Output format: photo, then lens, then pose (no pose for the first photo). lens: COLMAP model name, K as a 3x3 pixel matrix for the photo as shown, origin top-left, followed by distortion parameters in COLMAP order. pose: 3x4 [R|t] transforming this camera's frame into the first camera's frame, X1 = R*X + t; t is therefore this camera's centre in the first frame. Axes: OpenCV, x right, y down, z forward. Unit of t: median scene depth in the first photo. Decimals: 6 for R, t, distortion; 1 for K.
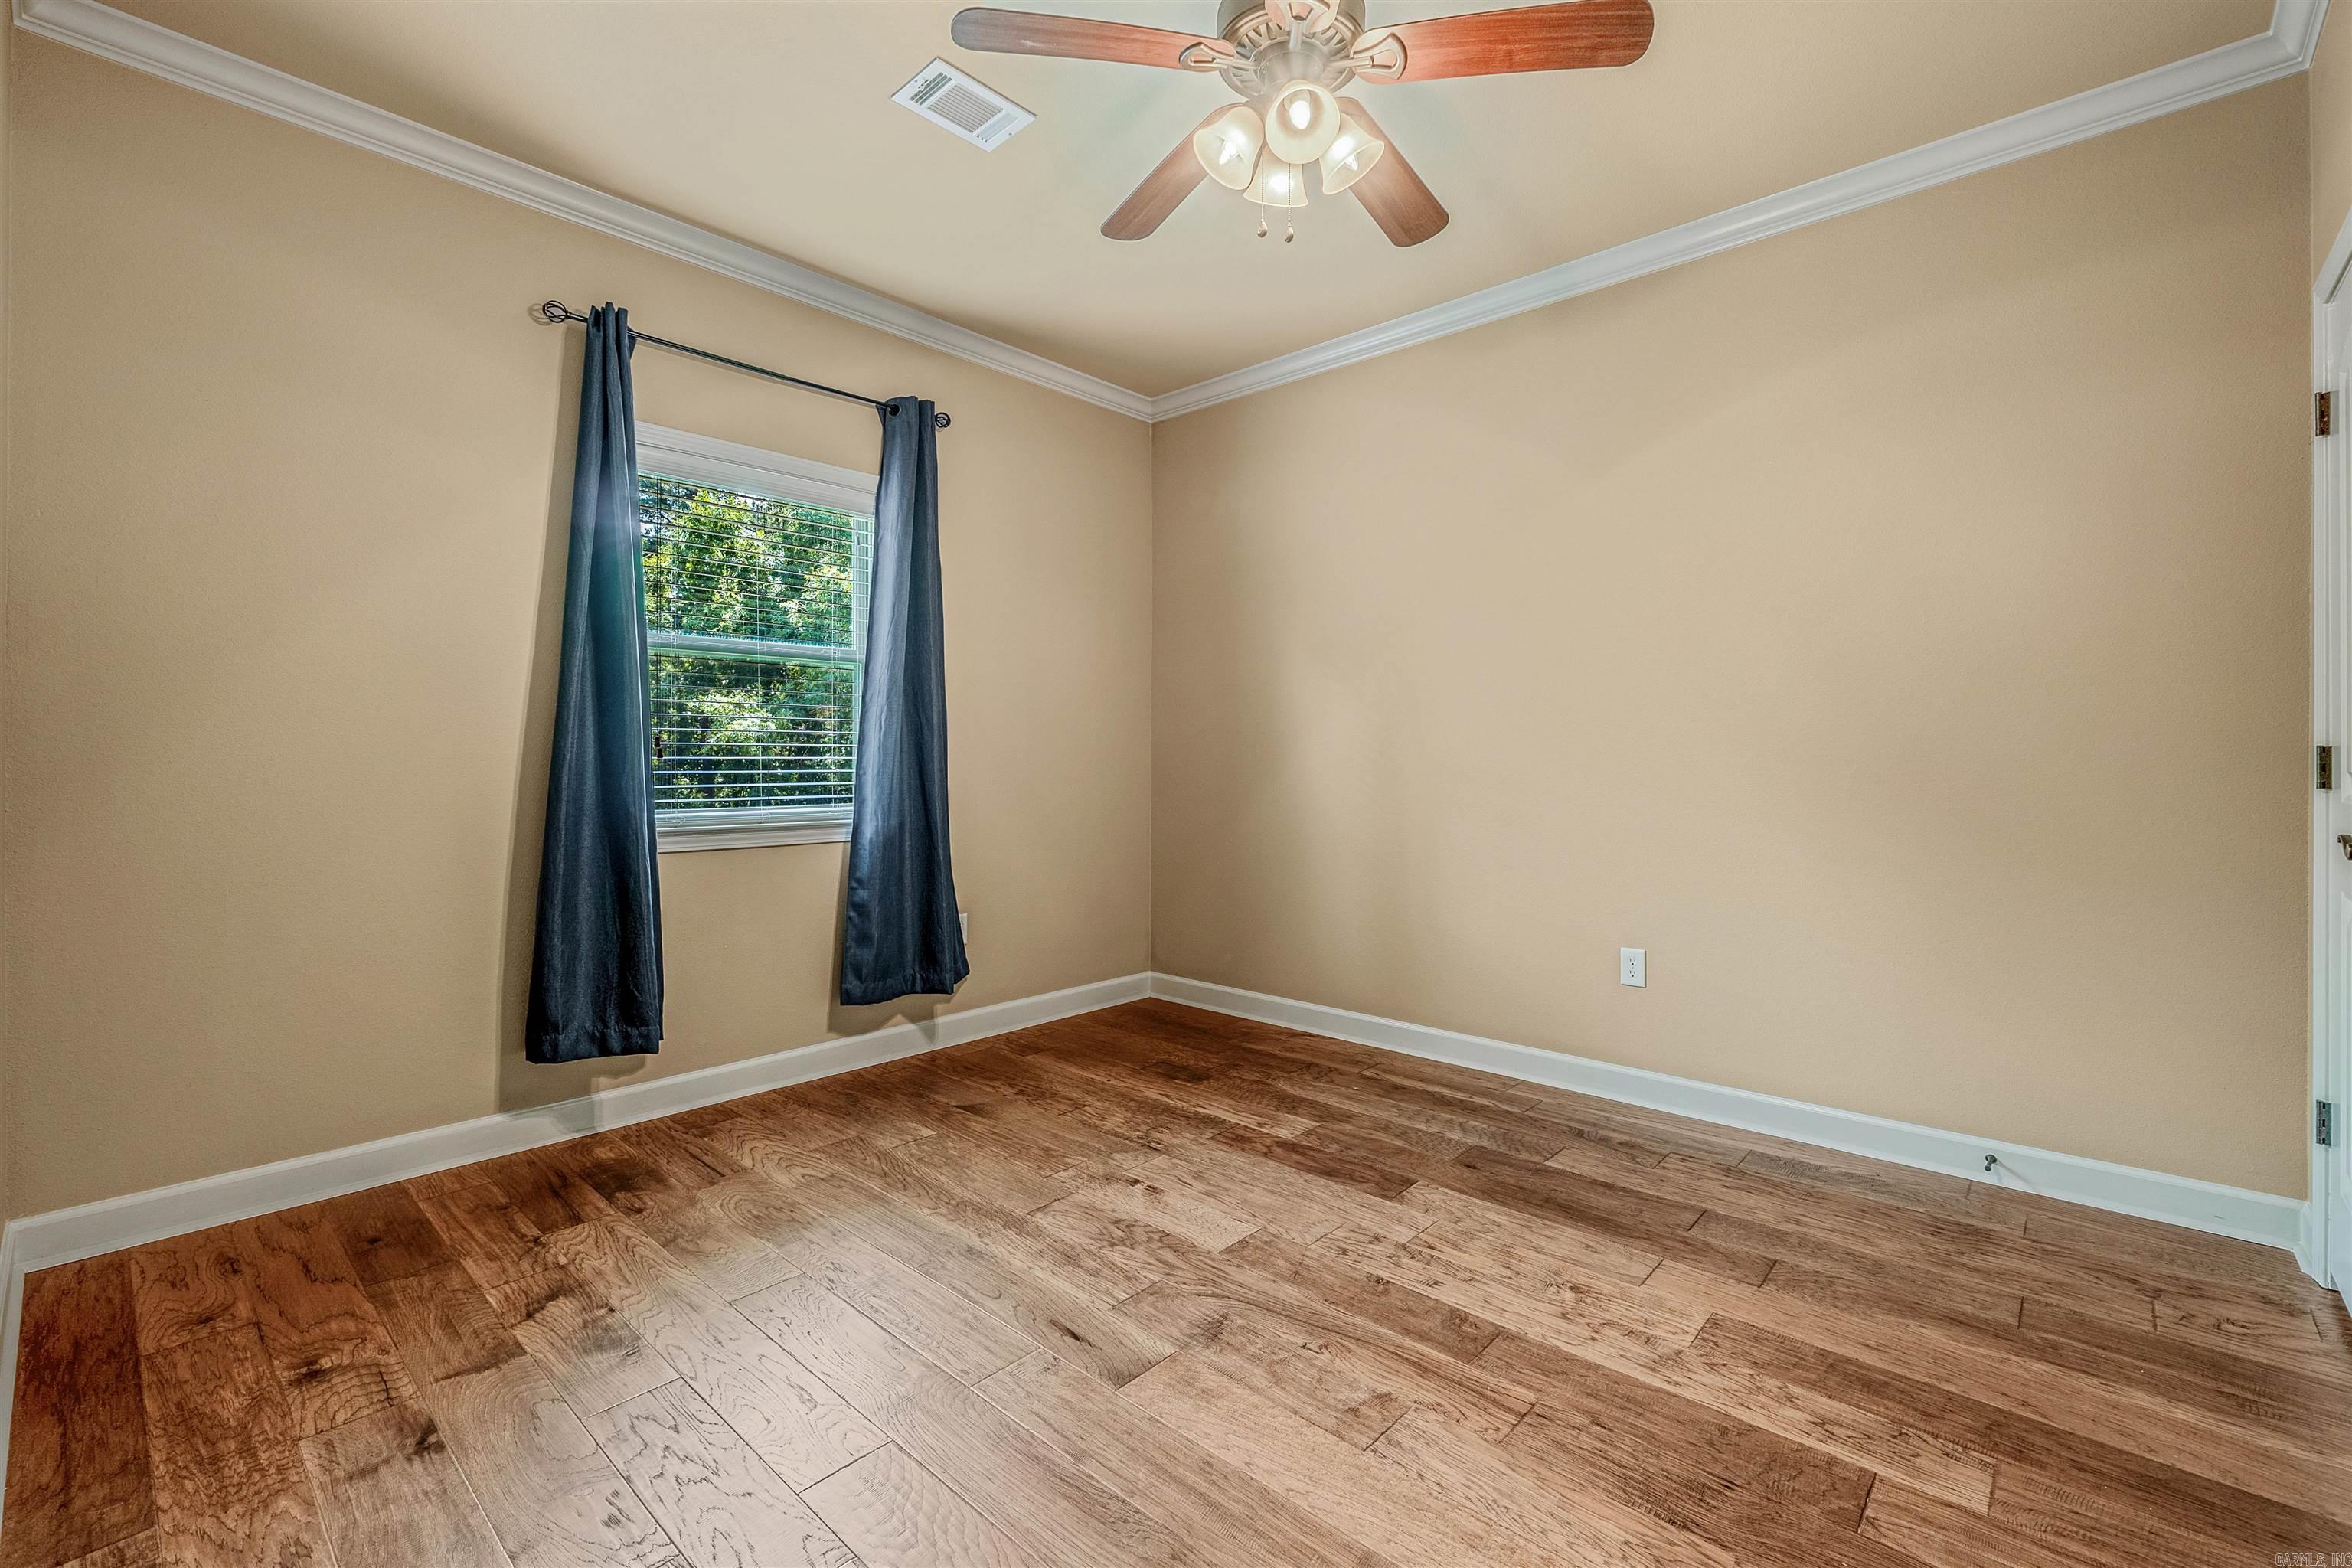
lens RADIAL K [[1002.4, 0, 1174.9], [0, 1002.4, 766.6], [0, 0, 1]] dist [-0.005274, -0.001251]
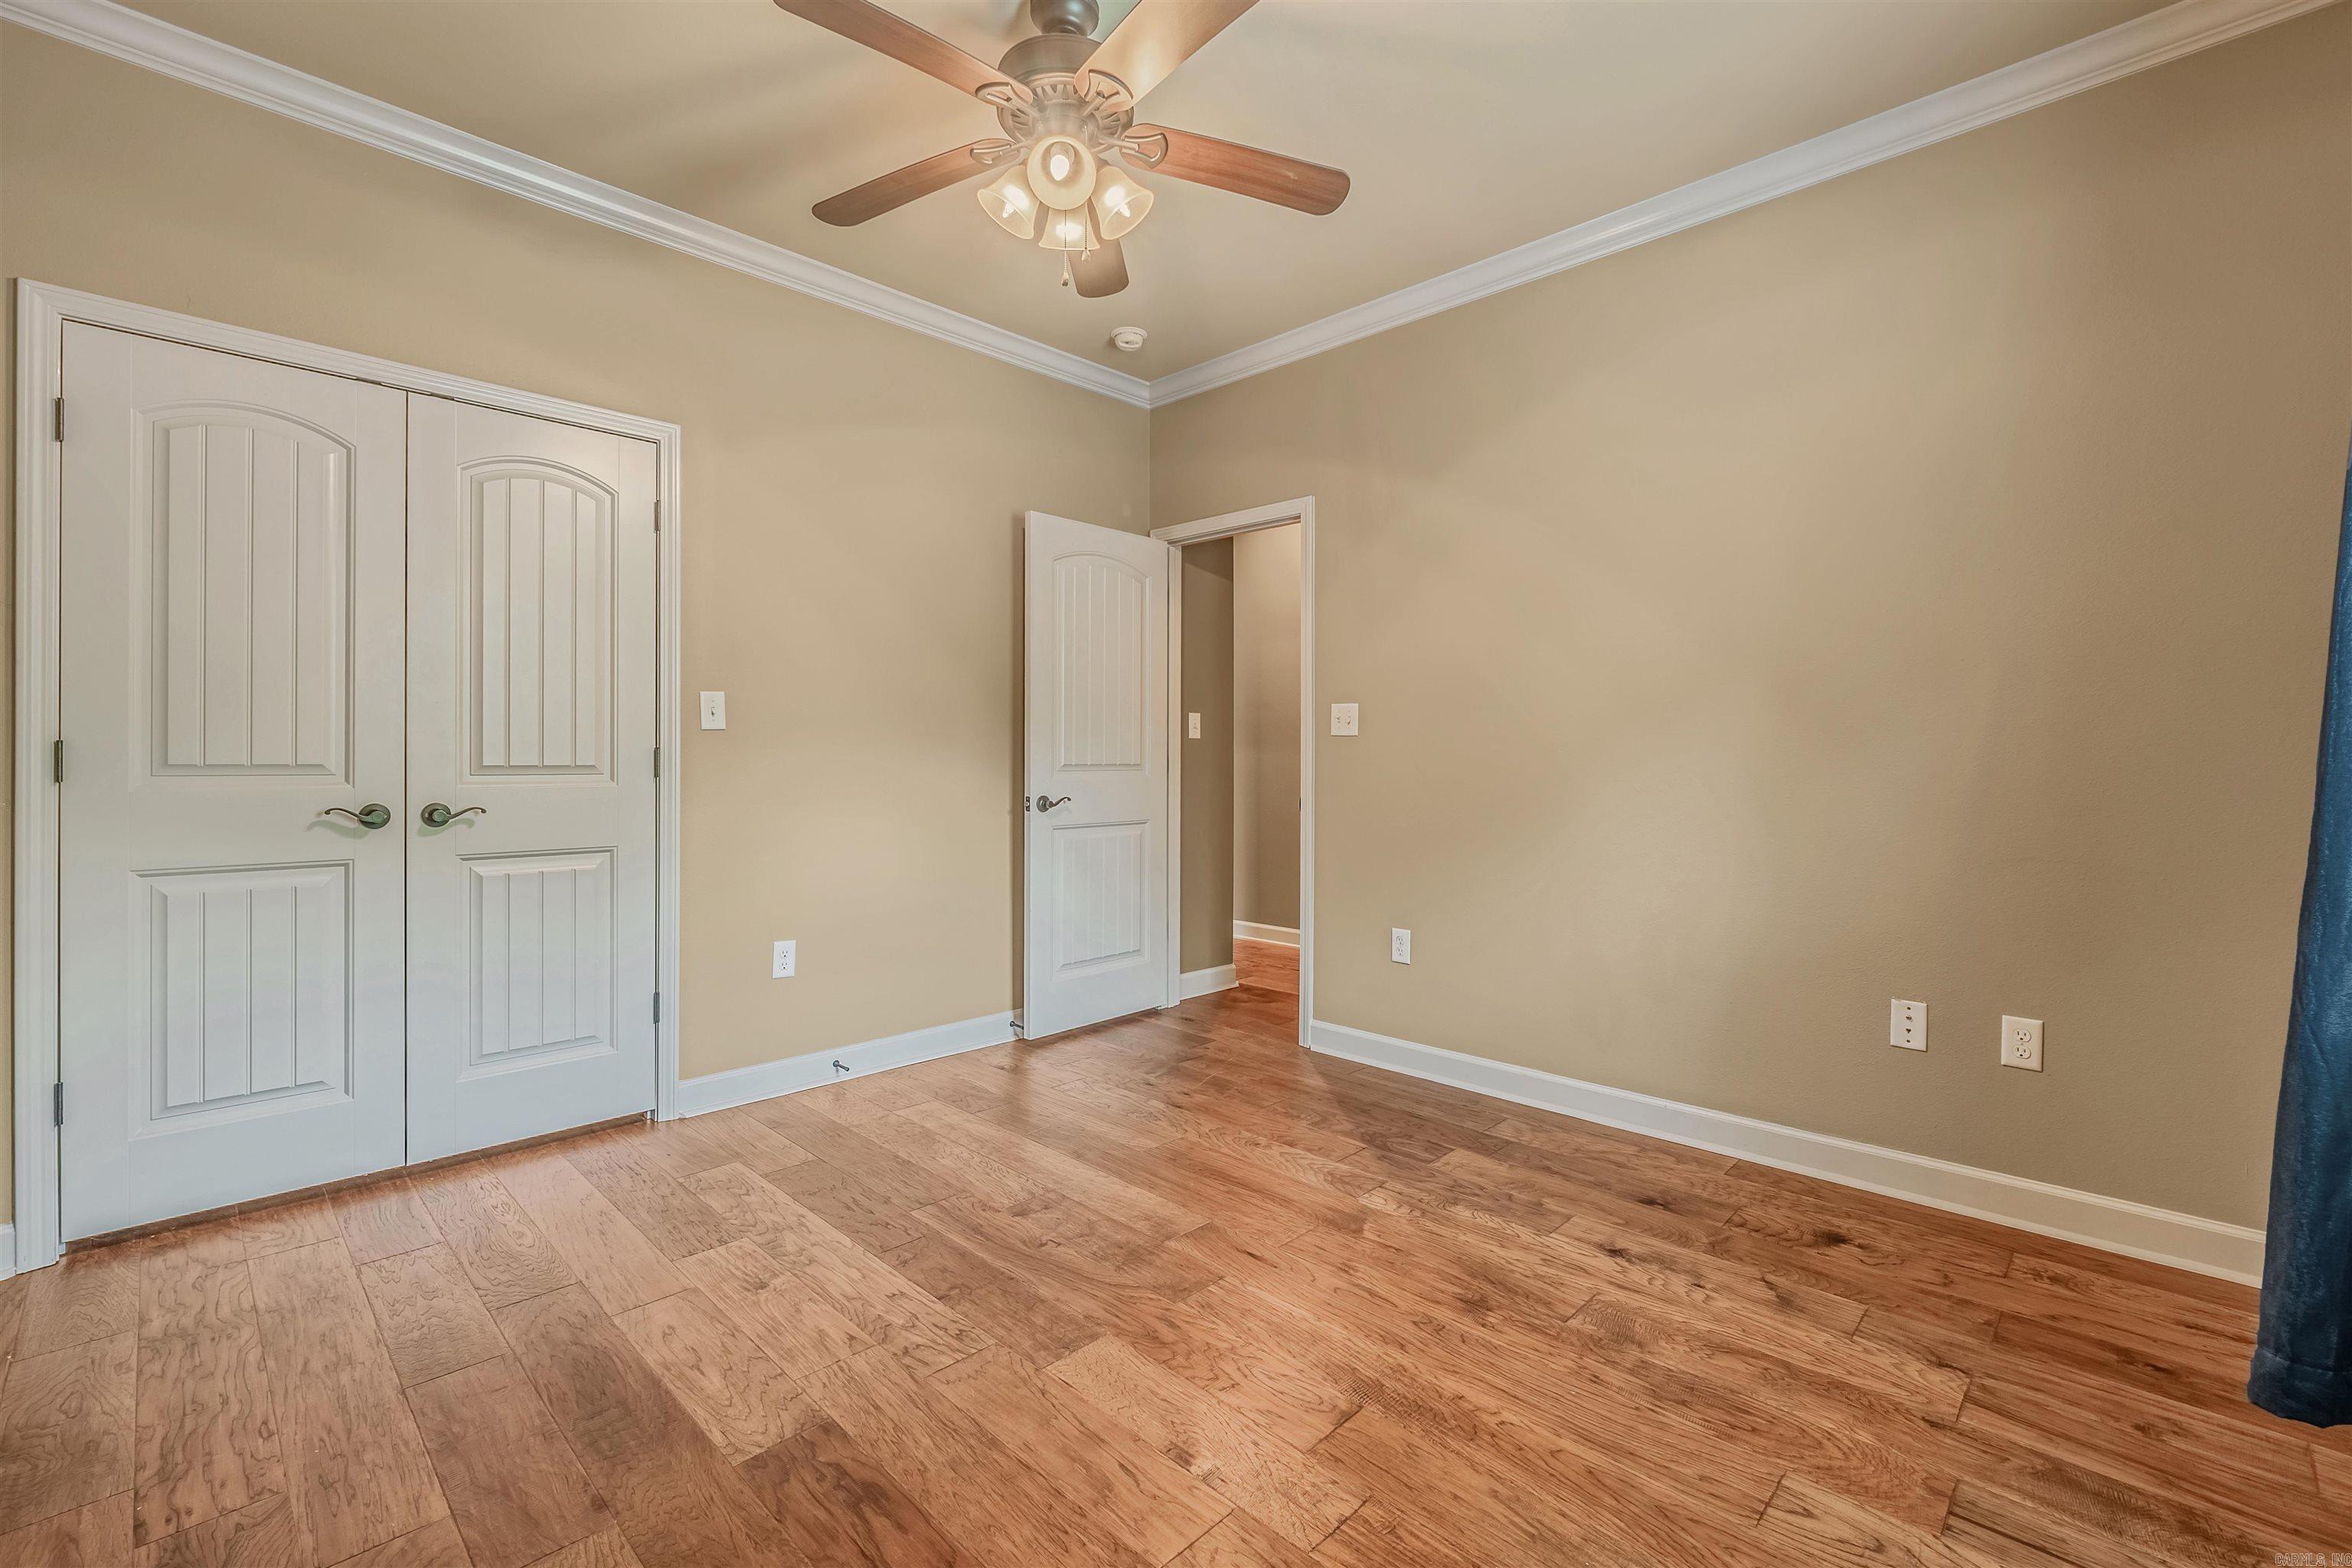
lens RADIAL K [[1002.4, 0, 1174.9], [0, 1002.4, 766.6], [0, 0, 1]] dist [-0.005274, -0.001251]
pose [[-0.999251, -0.005188, 0.038356, -0.046389], [-0.004332, 0.999741, 0.022354, -0.020483], [-0.038462, 0.022171, -0.999014, 1.895201]]
